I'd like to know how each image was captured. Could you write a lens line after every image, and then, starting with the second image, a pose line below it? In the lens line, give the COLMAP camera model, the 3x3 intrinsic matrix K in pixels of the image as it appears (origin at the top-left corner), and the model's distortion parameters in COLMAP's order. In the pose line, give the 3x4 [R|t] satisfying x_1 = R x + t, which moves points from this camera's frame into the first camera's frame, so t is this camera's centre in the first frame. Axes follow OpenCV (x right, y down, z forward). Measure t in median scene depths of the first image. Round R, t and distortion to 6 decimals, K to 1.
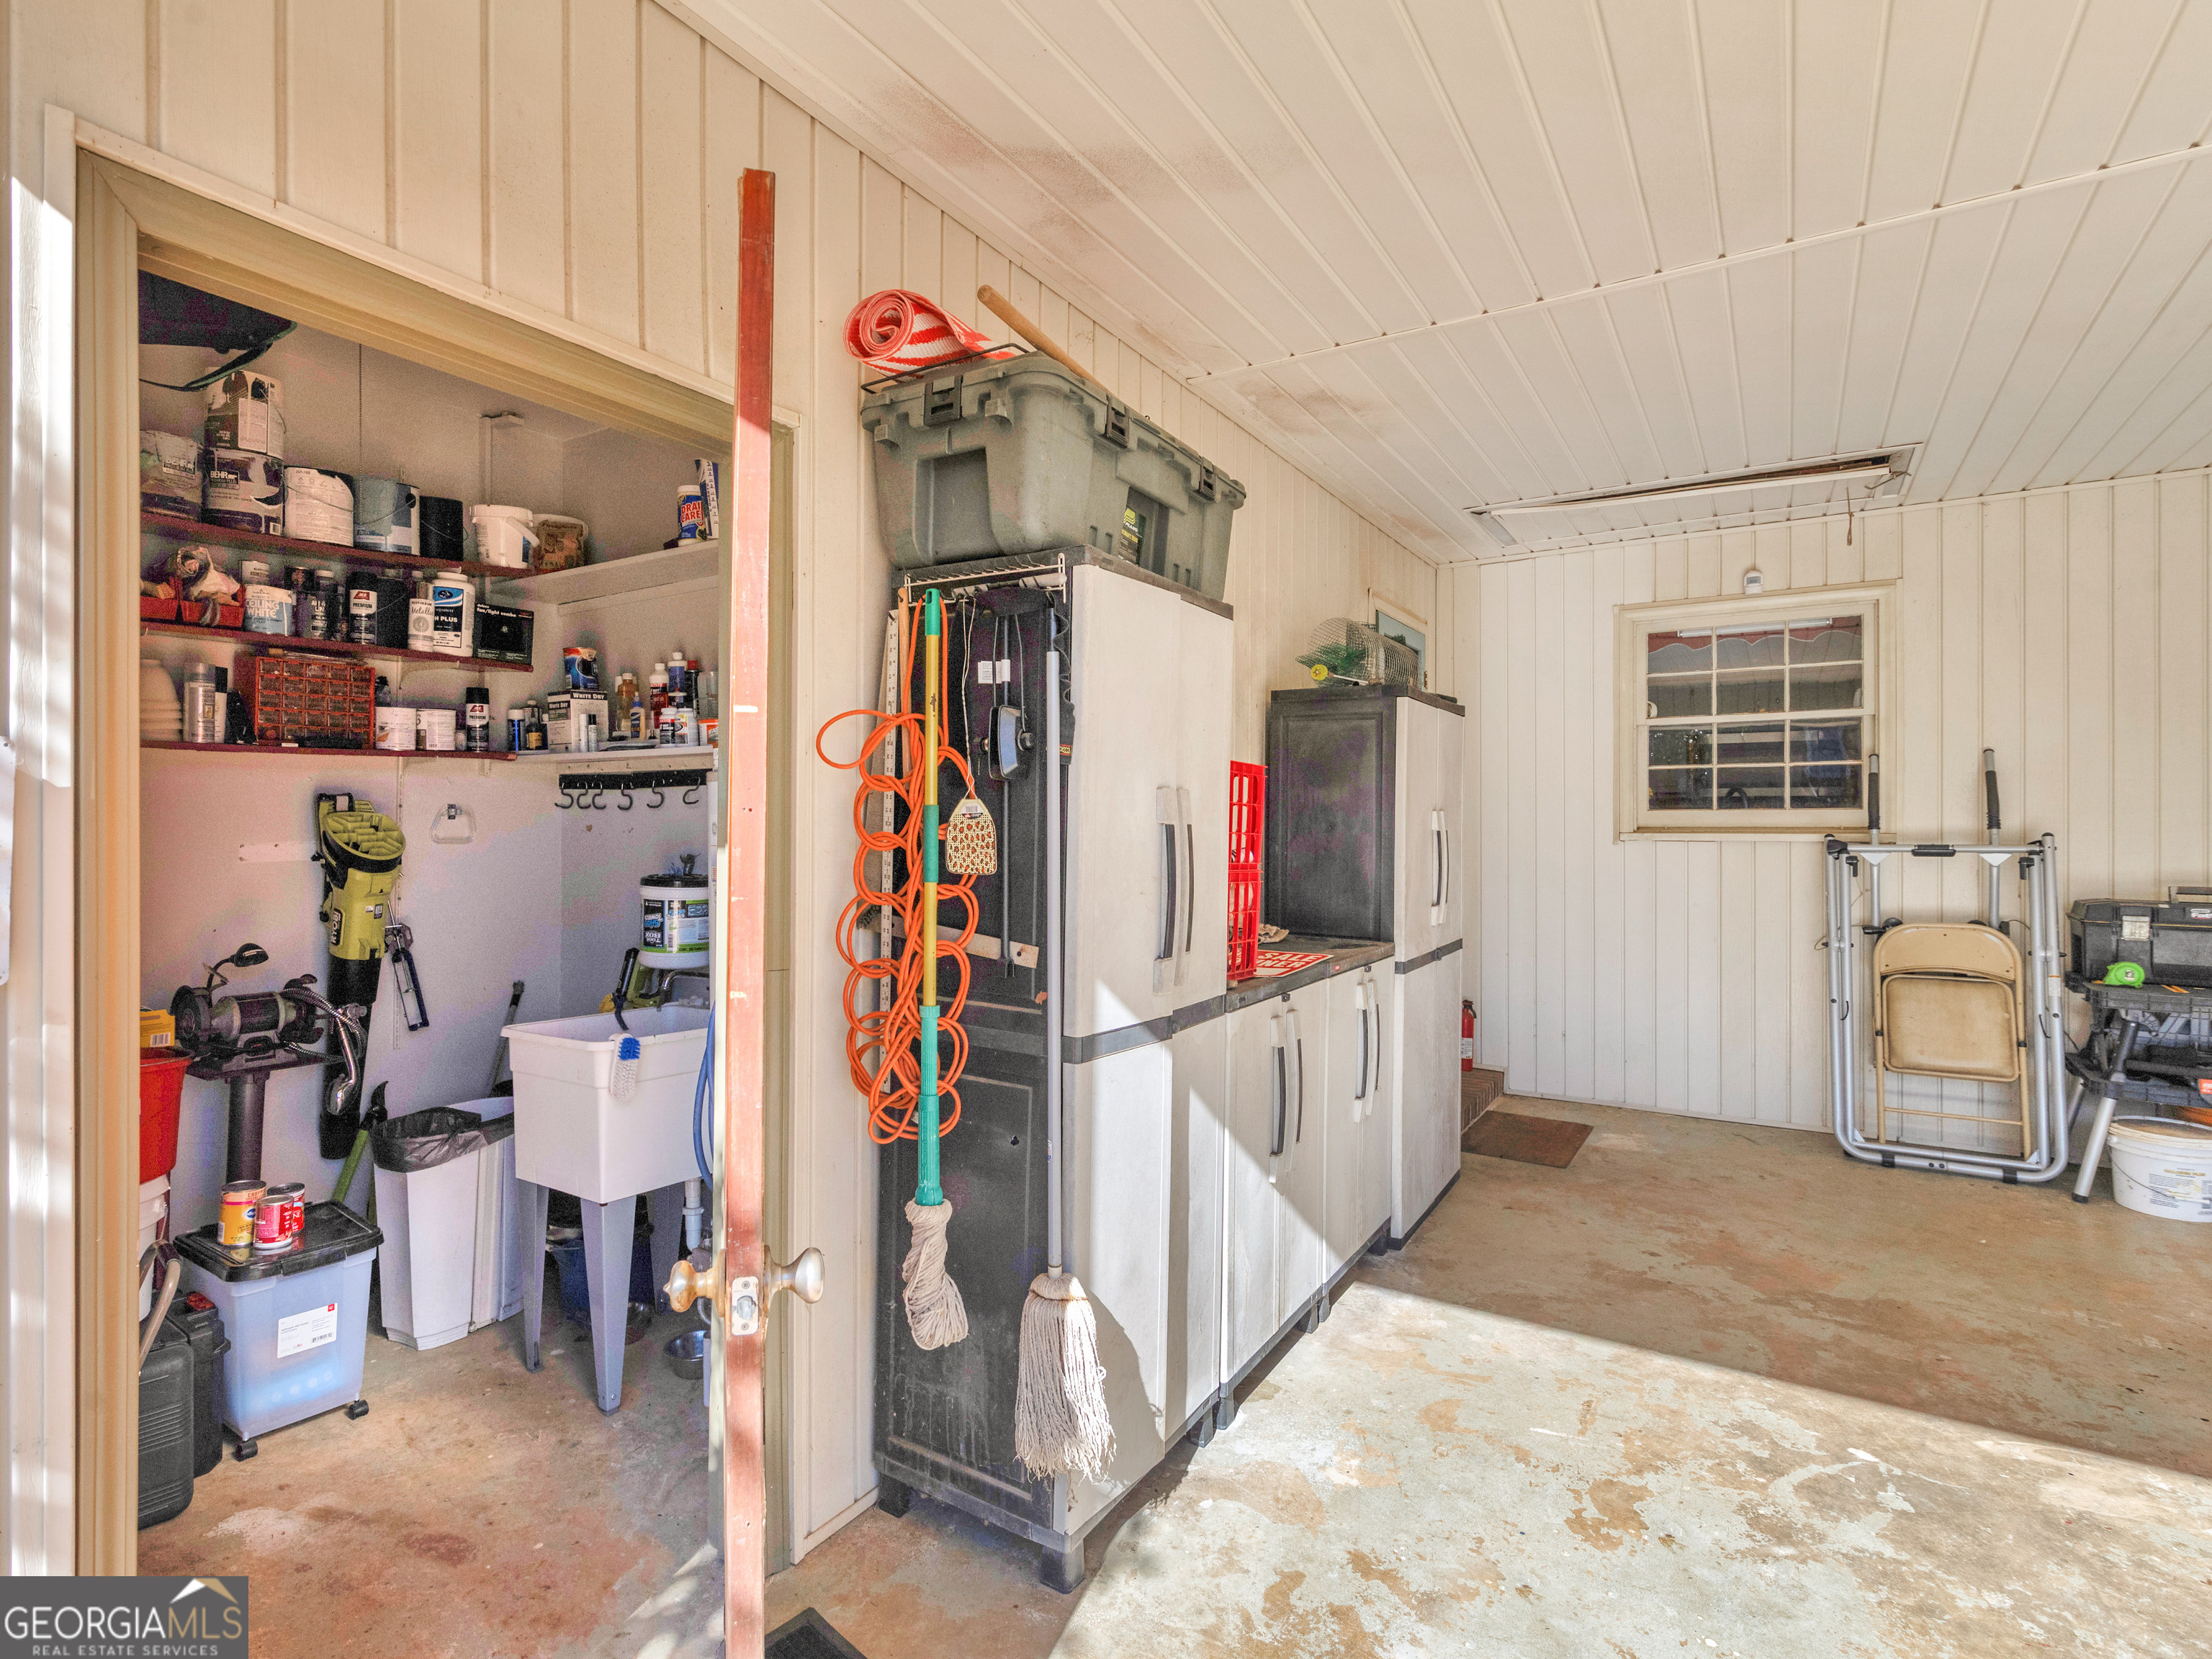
lens RADIAL K [[1140.1, 0, 1015.2], [0, 1140.1, 813.9], [0, 0, 1]] dist [0.001994, 0.000492]
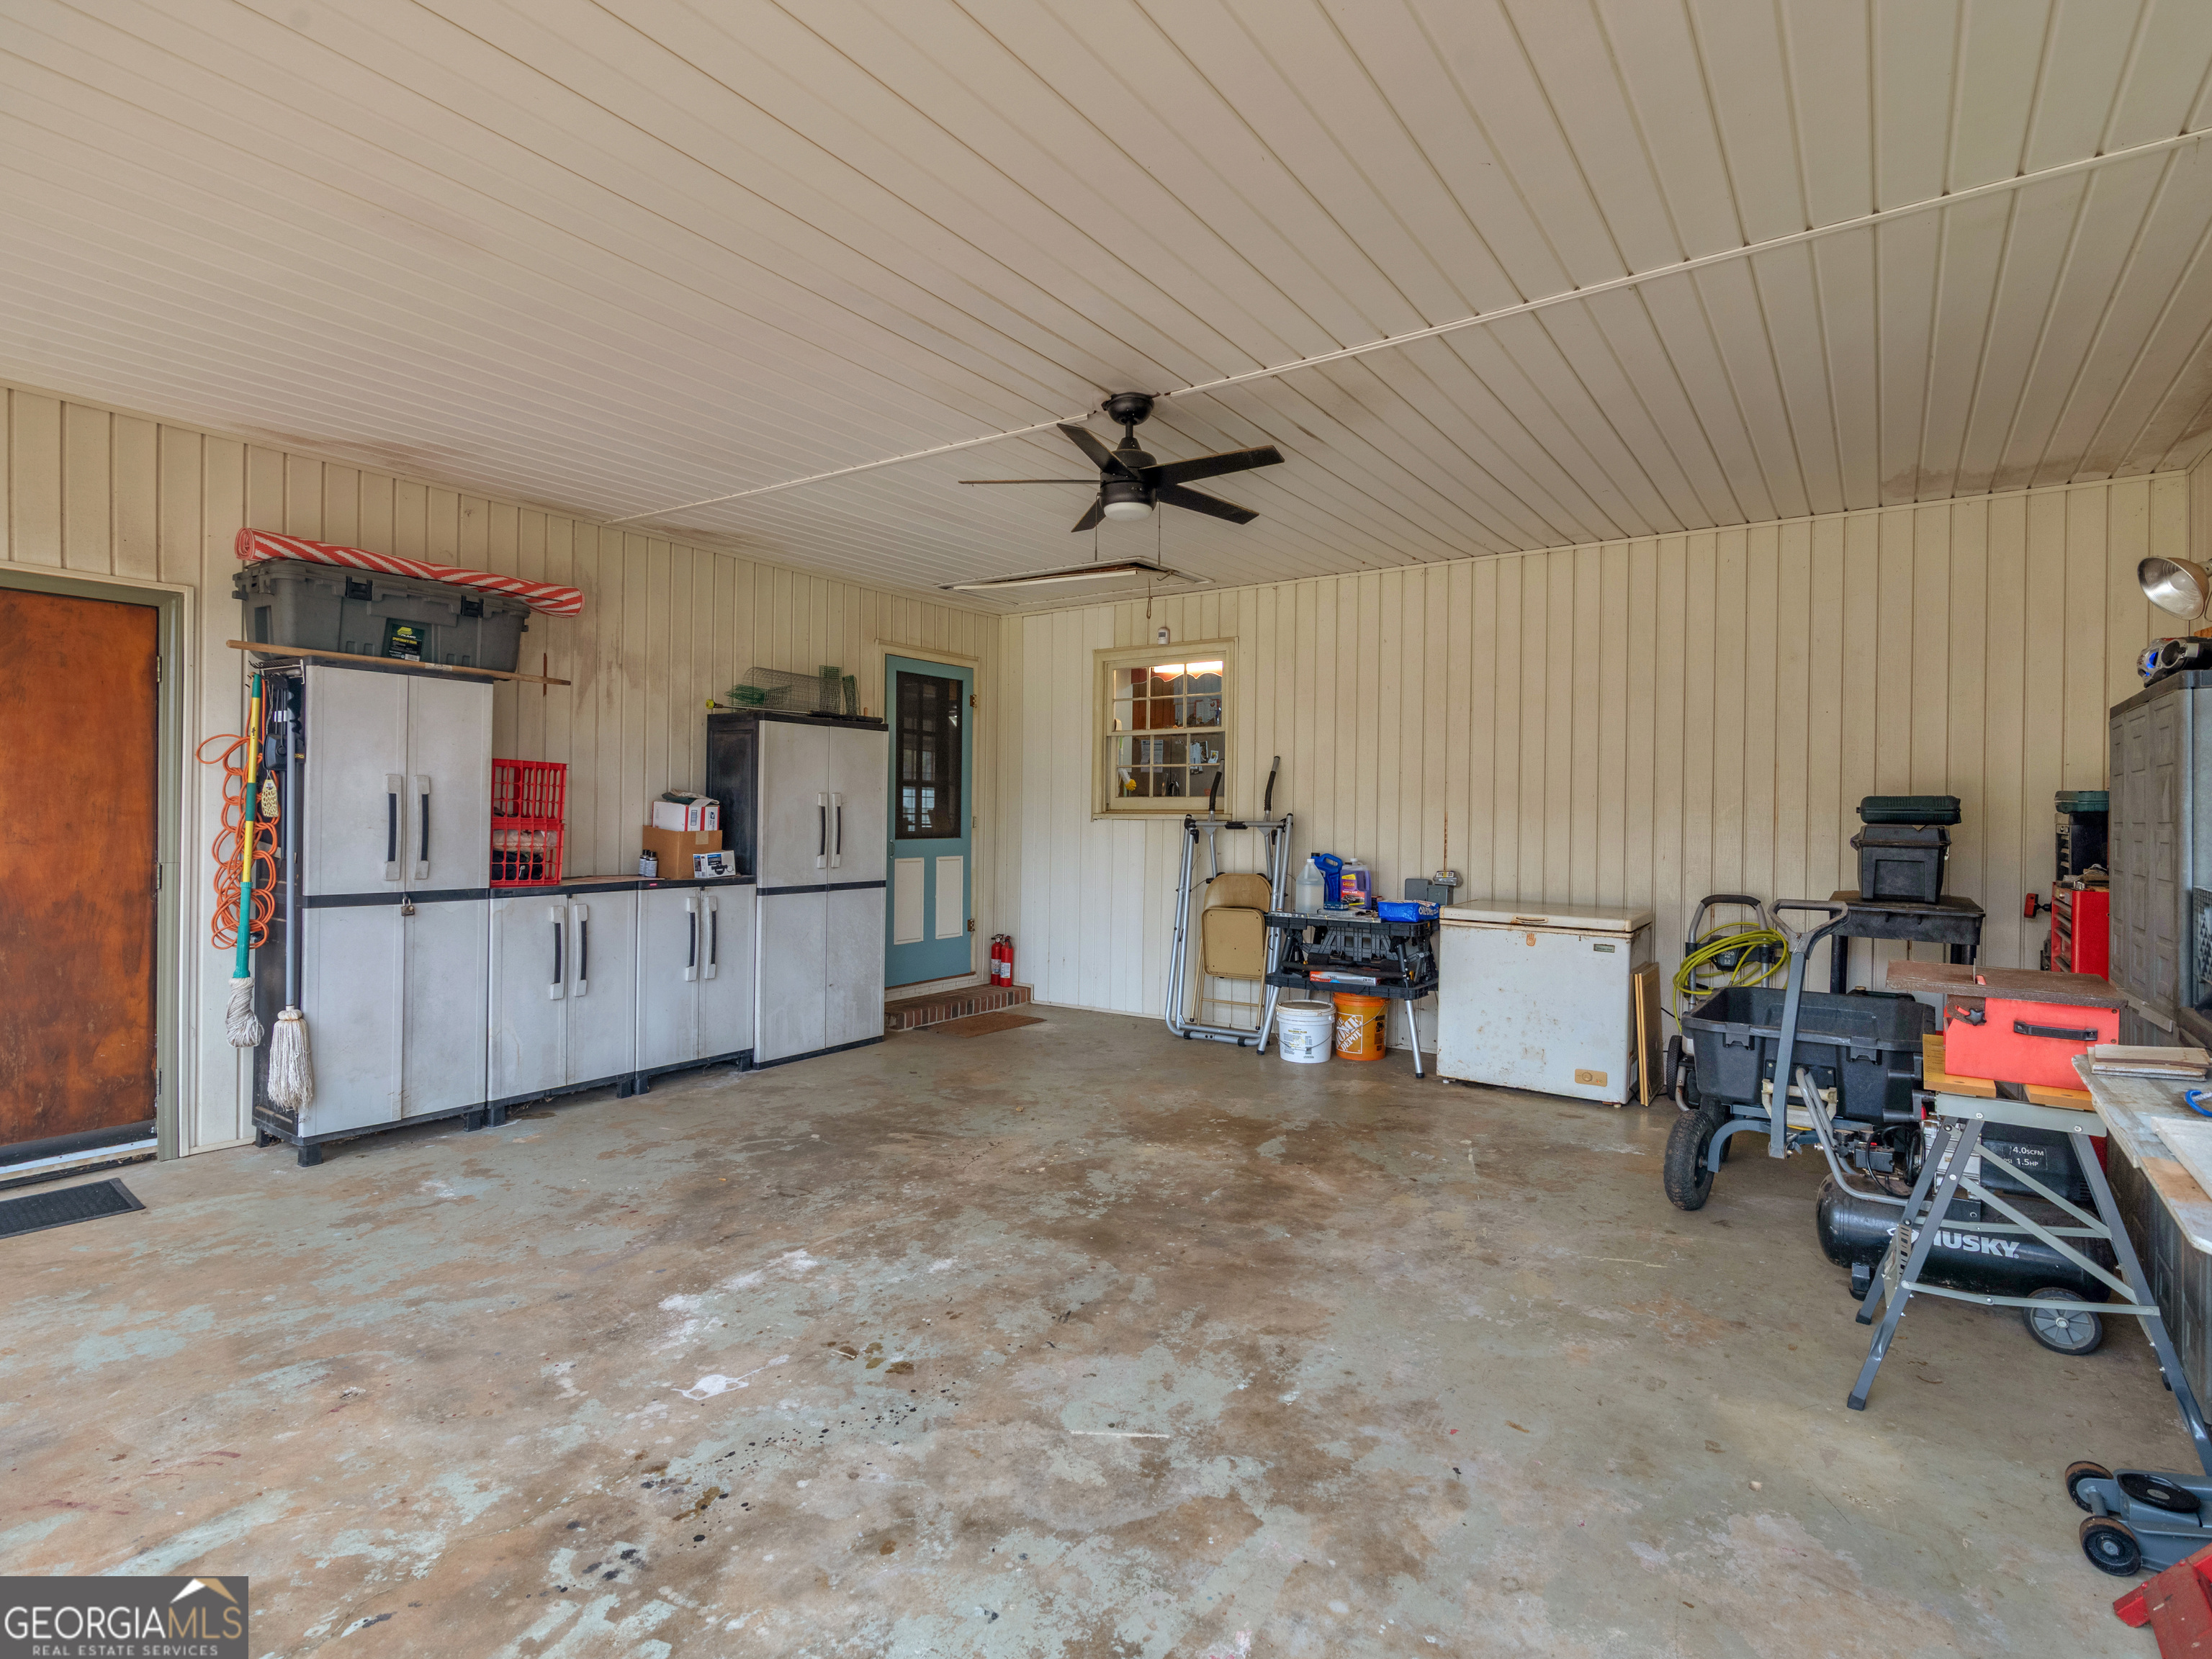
lens RADIAL K [[1140.1, 0, 1128.4], [0, 1140.1, 826.1], [0, 0, 1]] dist [0.001994, 0.000492]
pose [[0.999929, 0.008044, -0.008795, 0.766604], [-0.007927, 0.999881, 0.013271, 0.016536], [0.008900, -0.013201, 0.999873, -0.513953]]
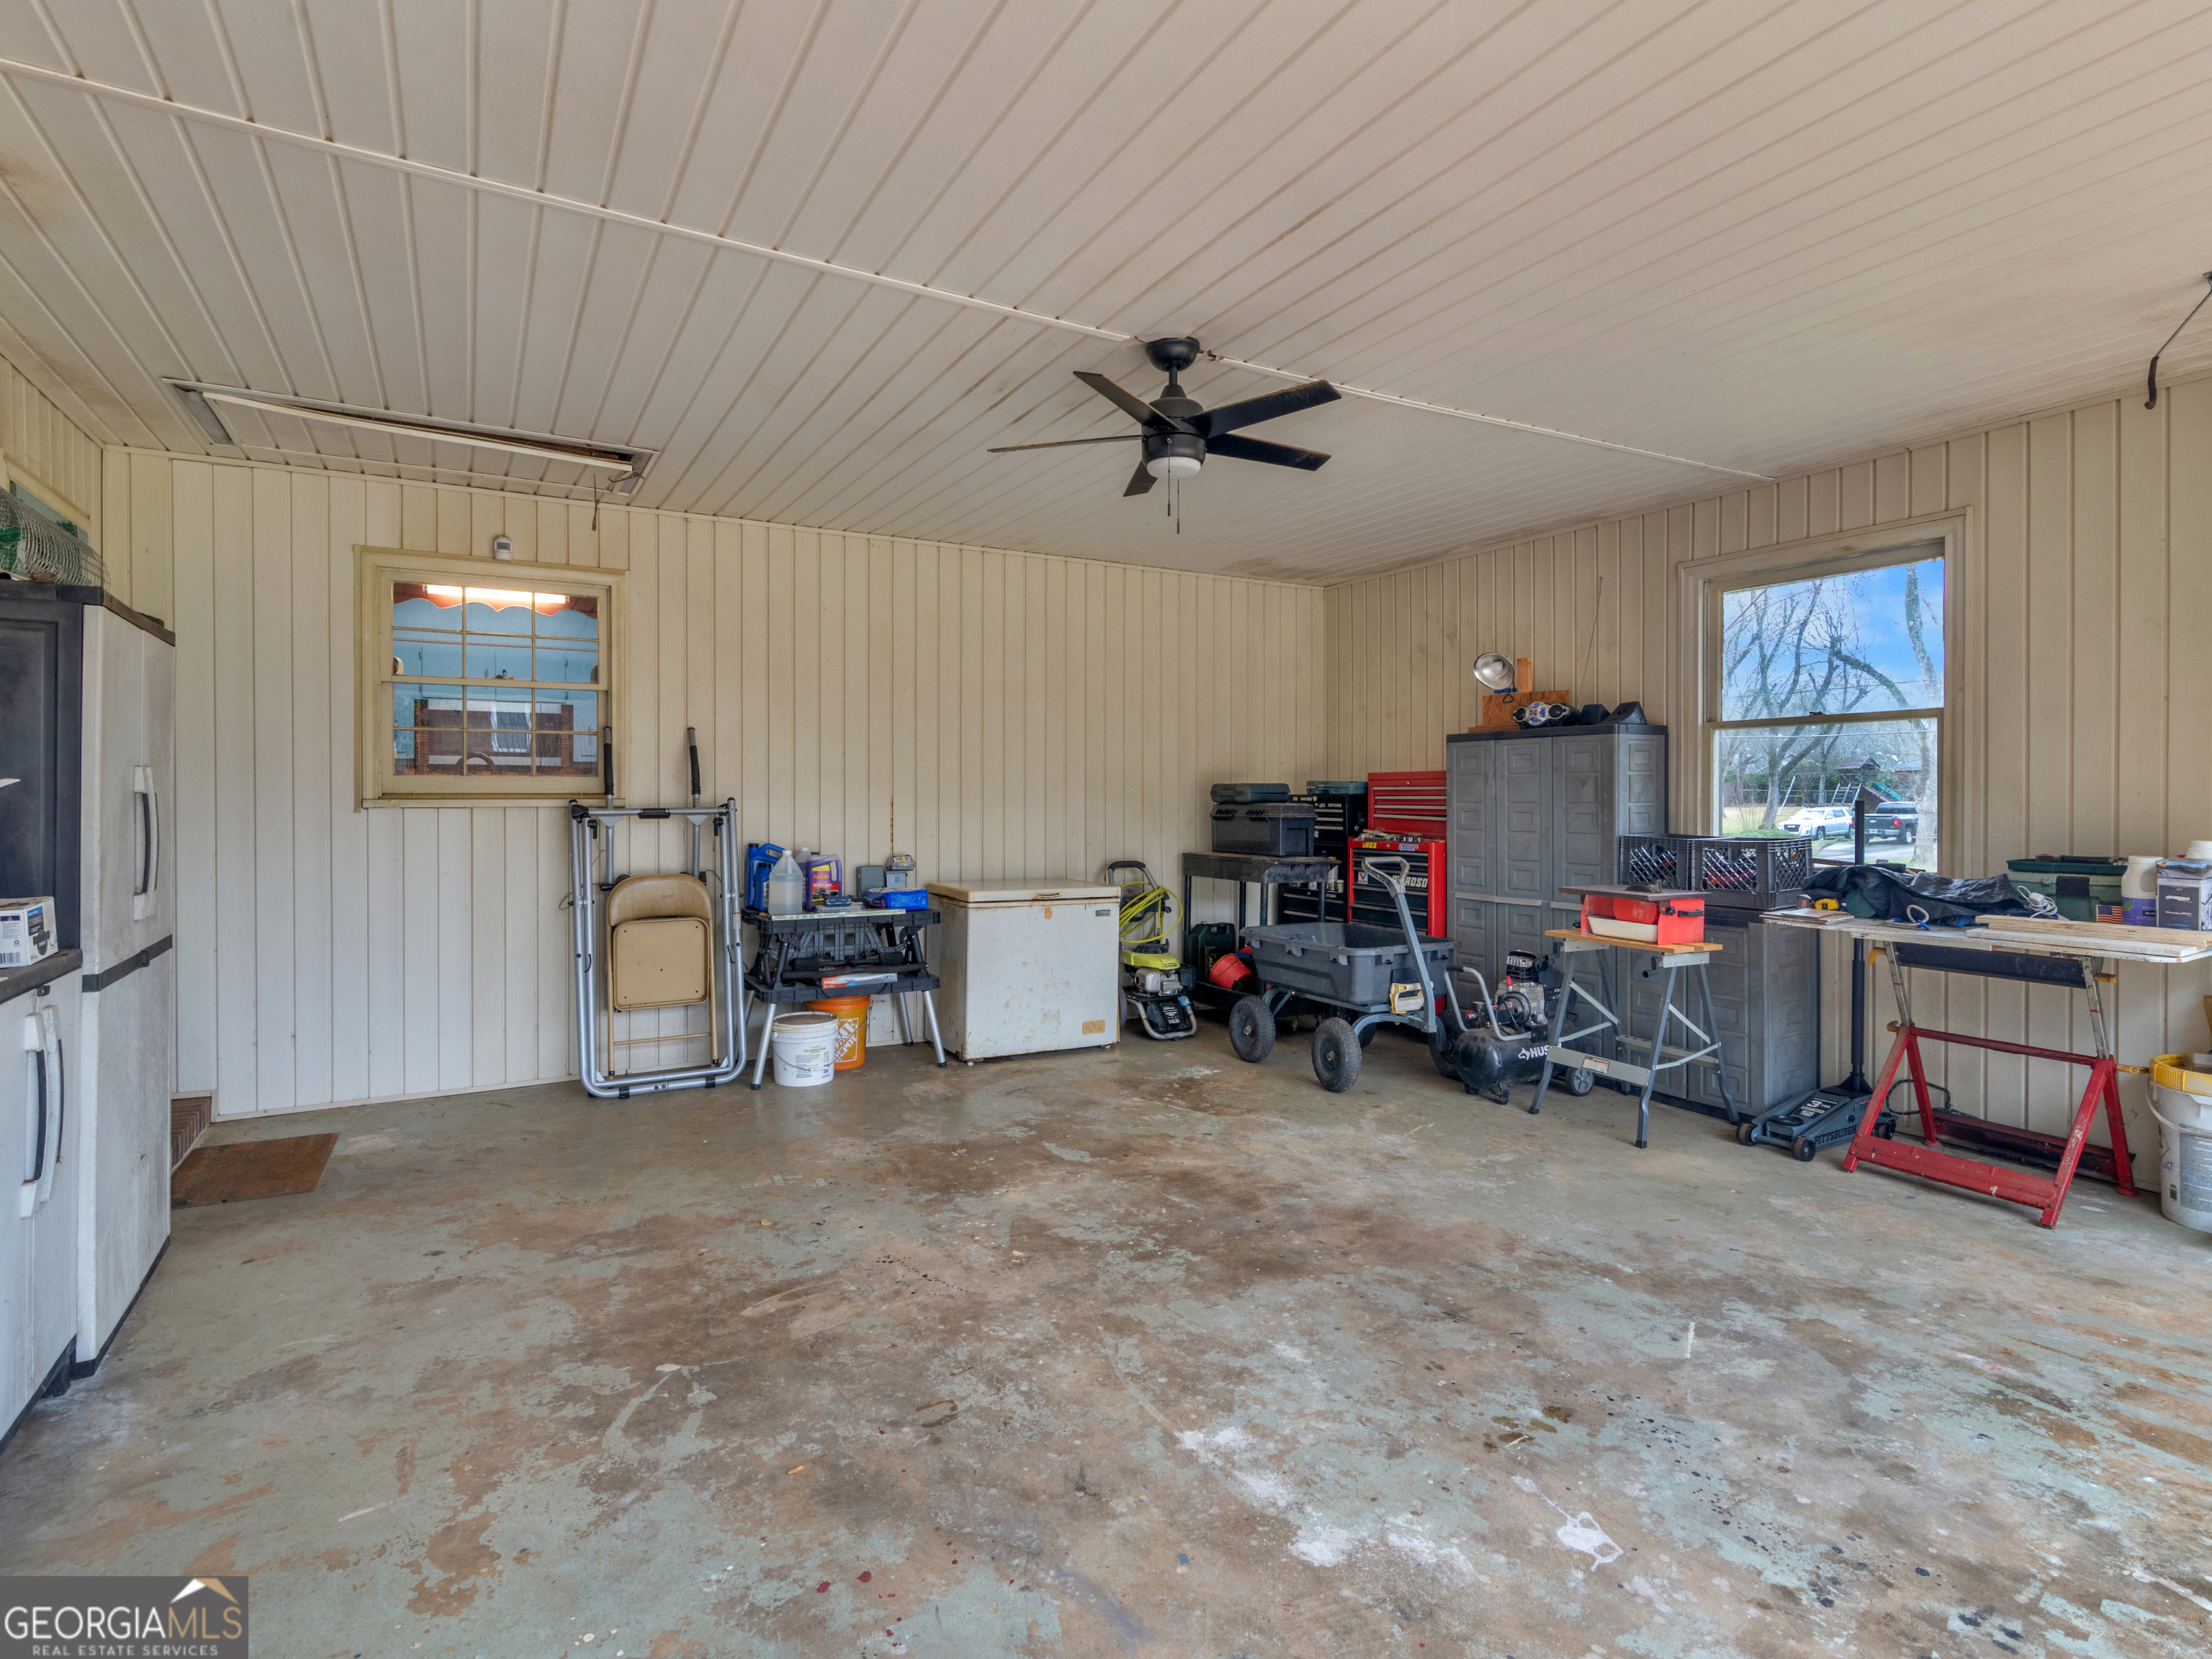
lens RADIAL K [[1140.1, 0, 1120.3], [0, 1140.1, 805.6], [0, 0, 1]] dist [0.001994, 0.000492]
pose [[0.437664, -0.007179, 0.899110, -0.021094], [-0.005929, 0.999923, 0.010870, 0.010263], [-0.899119, -0.010088, 0.437588, 0.091485]]
